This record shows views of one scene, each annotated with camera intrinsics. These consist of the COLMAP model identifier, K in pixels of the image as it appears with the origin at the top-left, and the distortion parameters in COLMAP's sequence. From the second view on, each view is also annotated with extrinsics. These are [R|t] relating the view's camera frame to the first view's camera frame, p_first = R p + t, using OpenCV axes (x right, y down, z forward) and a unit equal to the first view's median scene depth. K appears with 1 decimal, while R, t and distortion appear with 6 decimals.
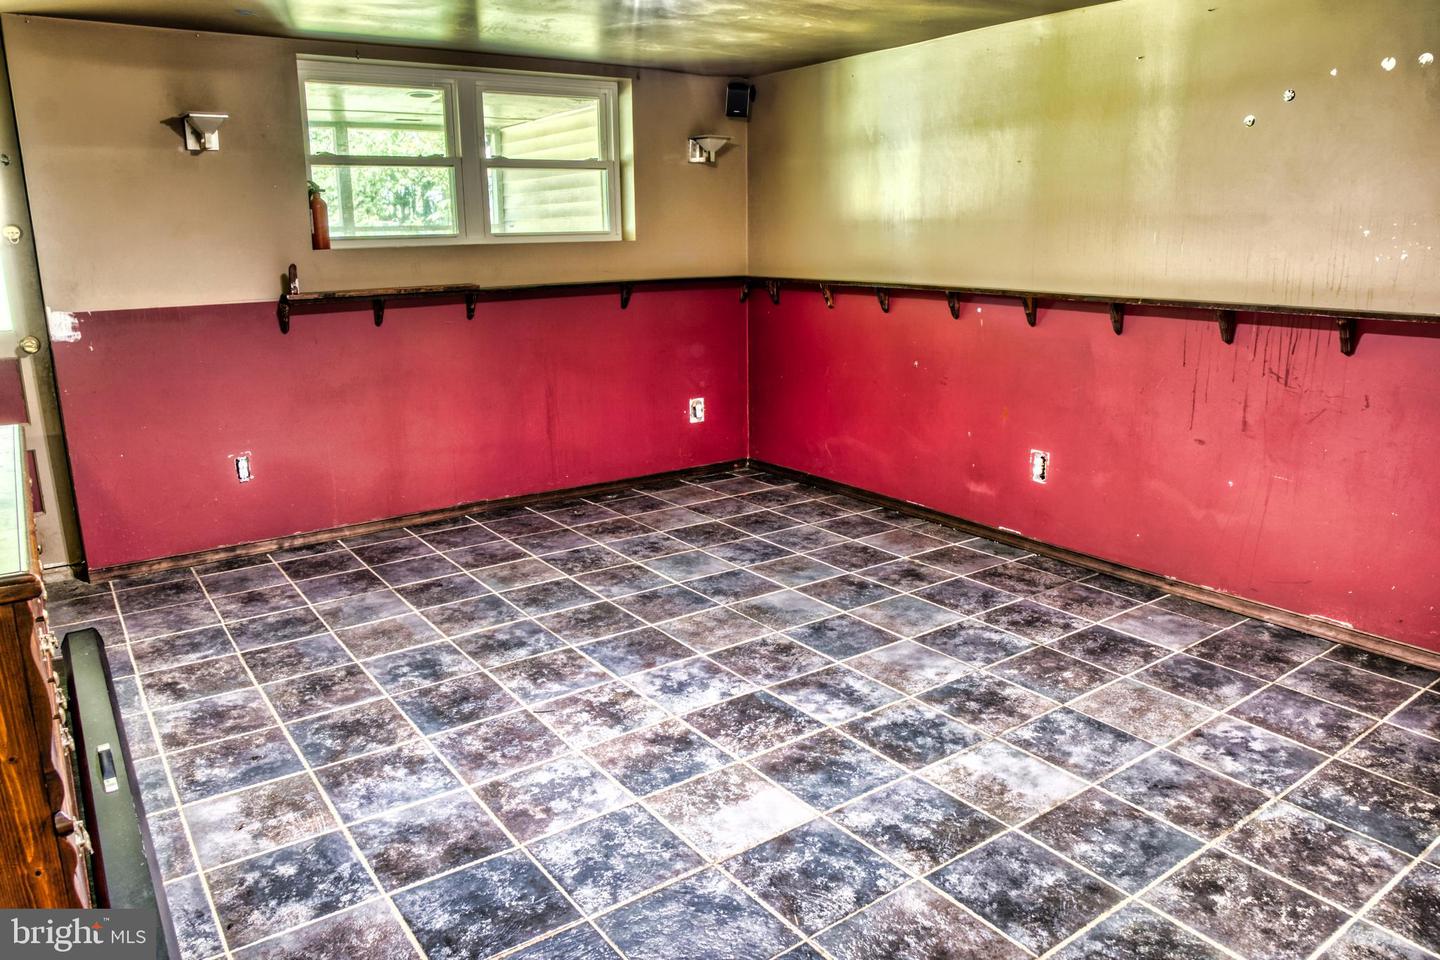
lens RADIAL K [[1007.1, 0, 715.8], [0, 1007.1, 479.0], [0, 0, 1]] dist [-0.117342, 0.088030]
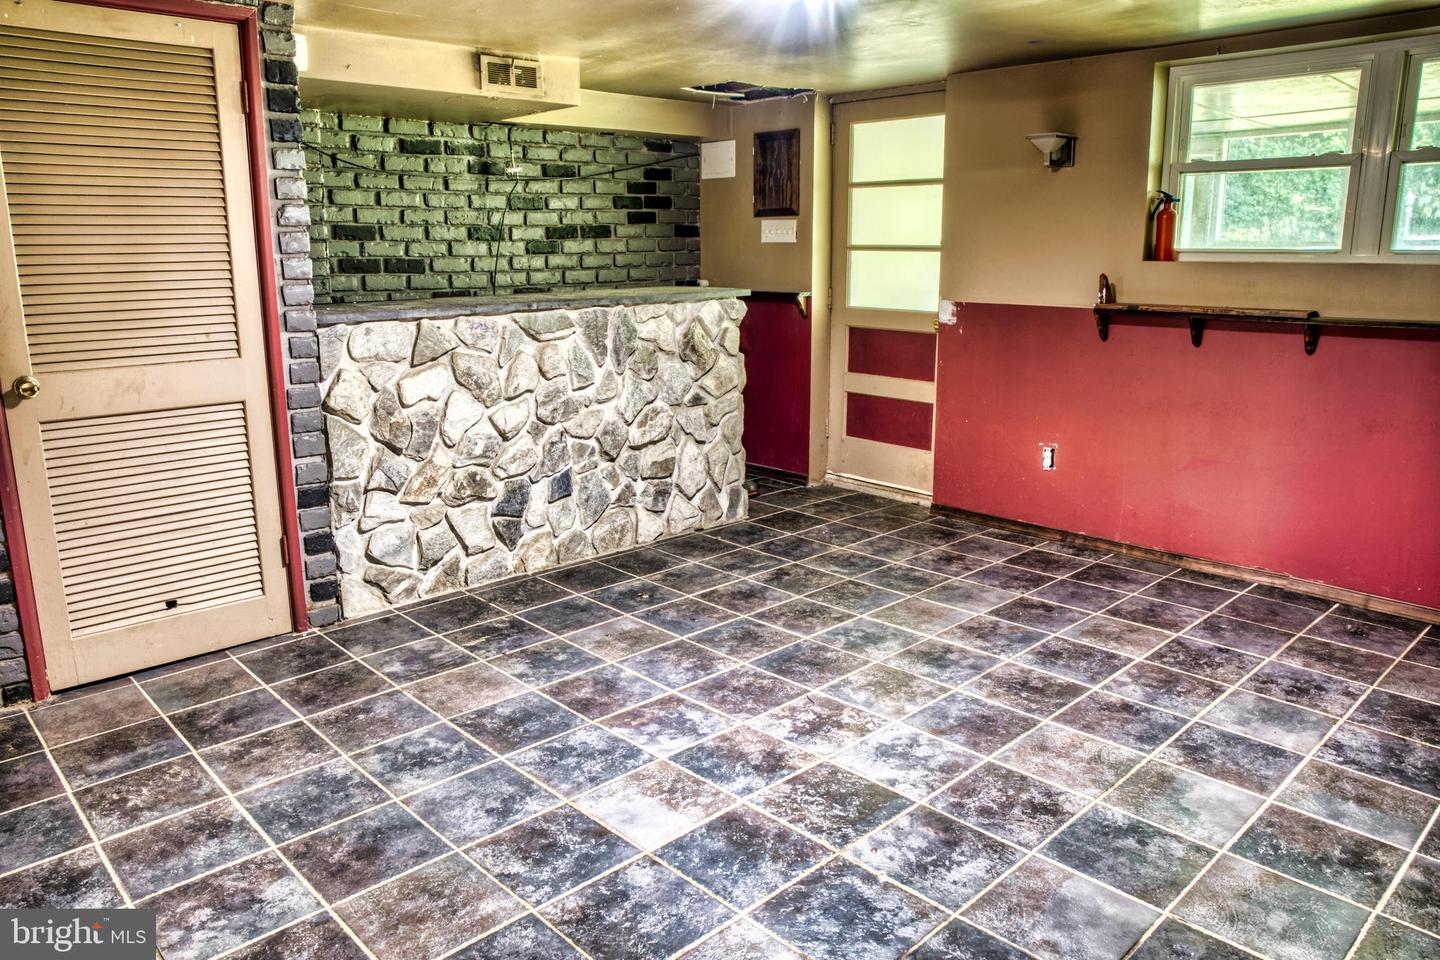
lens RADIAL K [[1007.1, 0, 715.8], [0, 1007.1, 479.0], [0, 0, 1]] dist [-0.117342, 0.088030]
pose [[0.137608, 0.230612, -0.963266, 0.655087], [-0.232468, 0.952873, 0.194915, -0.144581], [0.962820, 0.197107, 0.184733, 0.554980]]
